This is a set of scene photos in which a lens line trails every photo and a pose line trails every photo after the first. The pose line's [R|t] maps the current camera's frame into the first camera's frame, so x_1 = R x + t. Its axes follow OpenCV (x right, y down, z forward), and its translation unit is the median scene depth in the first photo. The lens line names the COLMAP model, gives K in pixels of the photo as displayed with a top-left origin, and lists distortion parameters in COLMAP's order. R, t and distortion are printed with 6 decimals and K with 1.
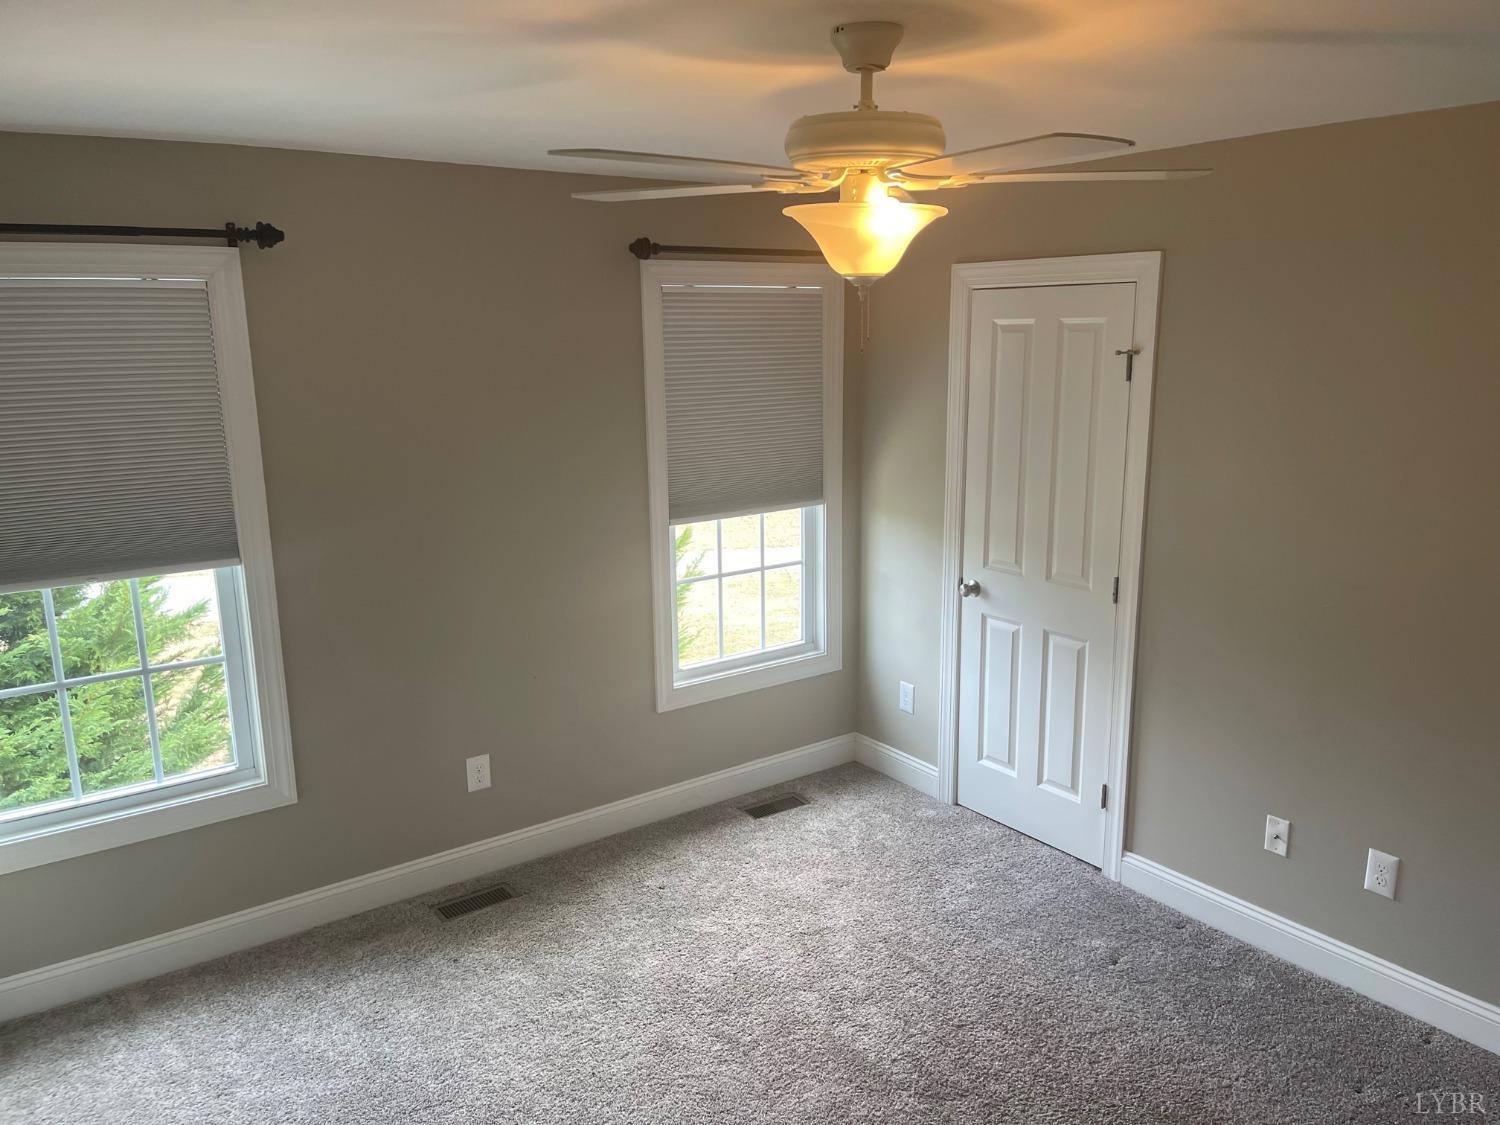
lens RADIAL K [[1129.9, 0, 737.5], [0, 1129.9, 587.9], [0, 0, 1]] dist [0.071185, -0.088213]
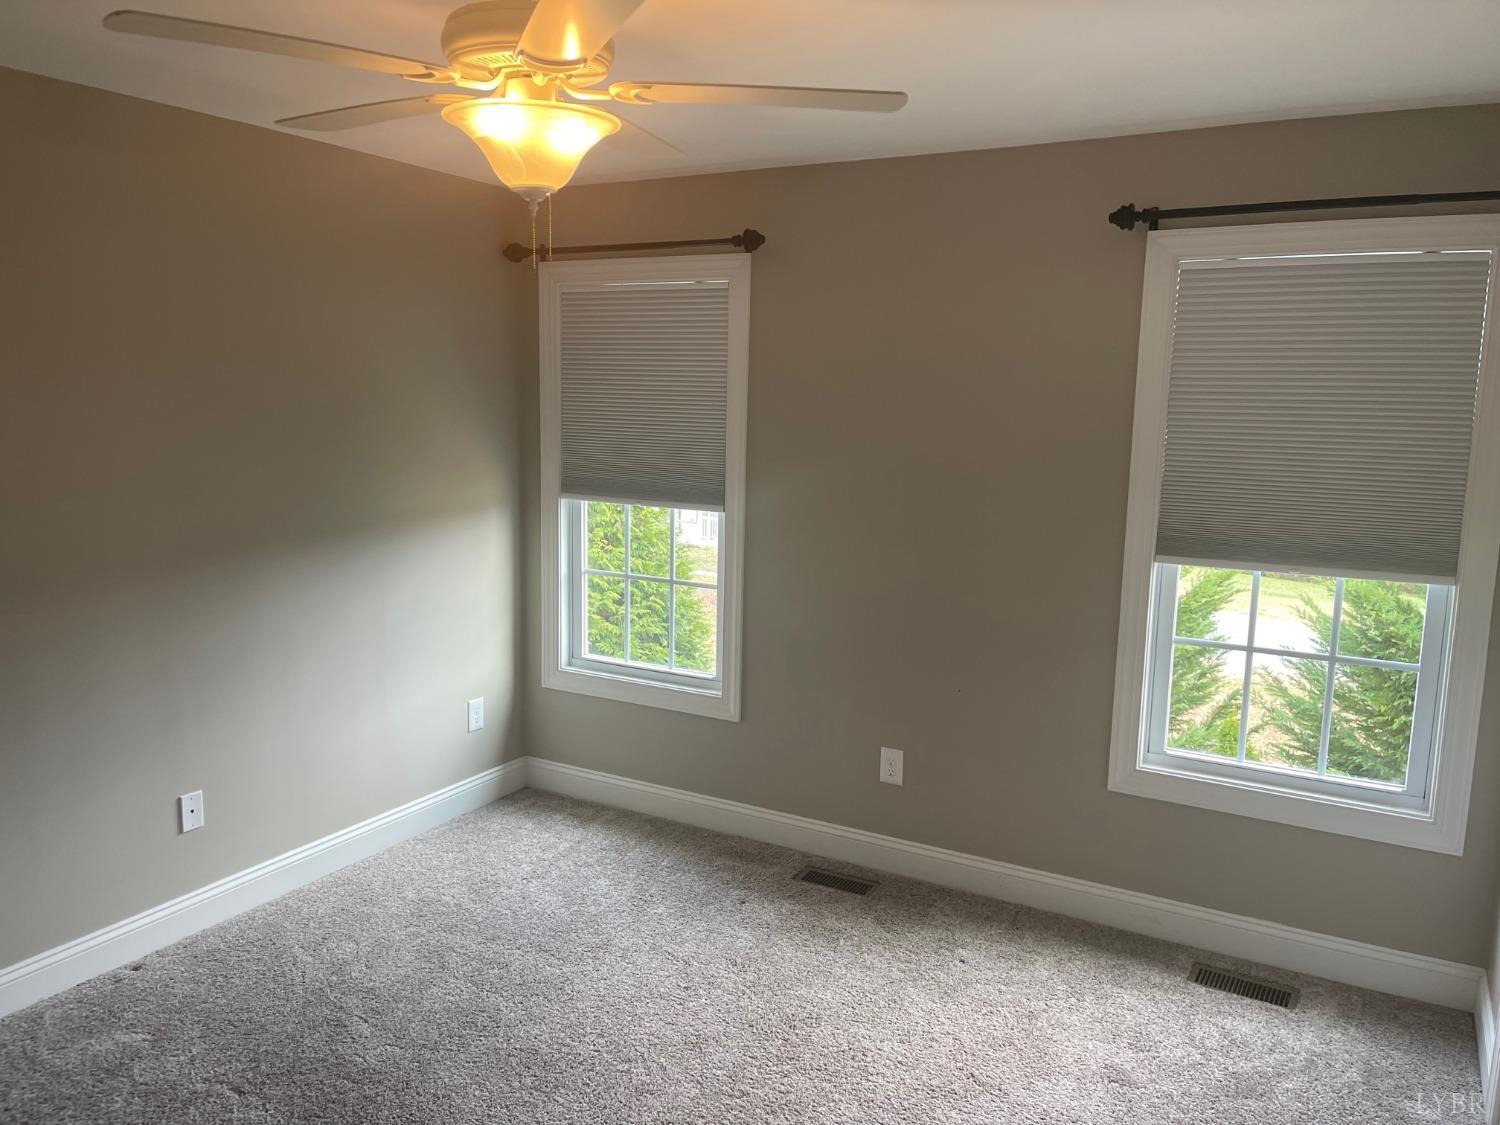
lens RADIAL K [[1129.9, 0, 752.4], [0, 1129.9, 573.3], [0, 0, 1]] dist [0.071185, -0.088213]
pose [[0.417508, 0.165393, -0.893494, 0.591326], [-0.230370, 0.970437, 0.071989, -0.044322], [0.878986, 0.175778, 0.443267, 0.439422]]
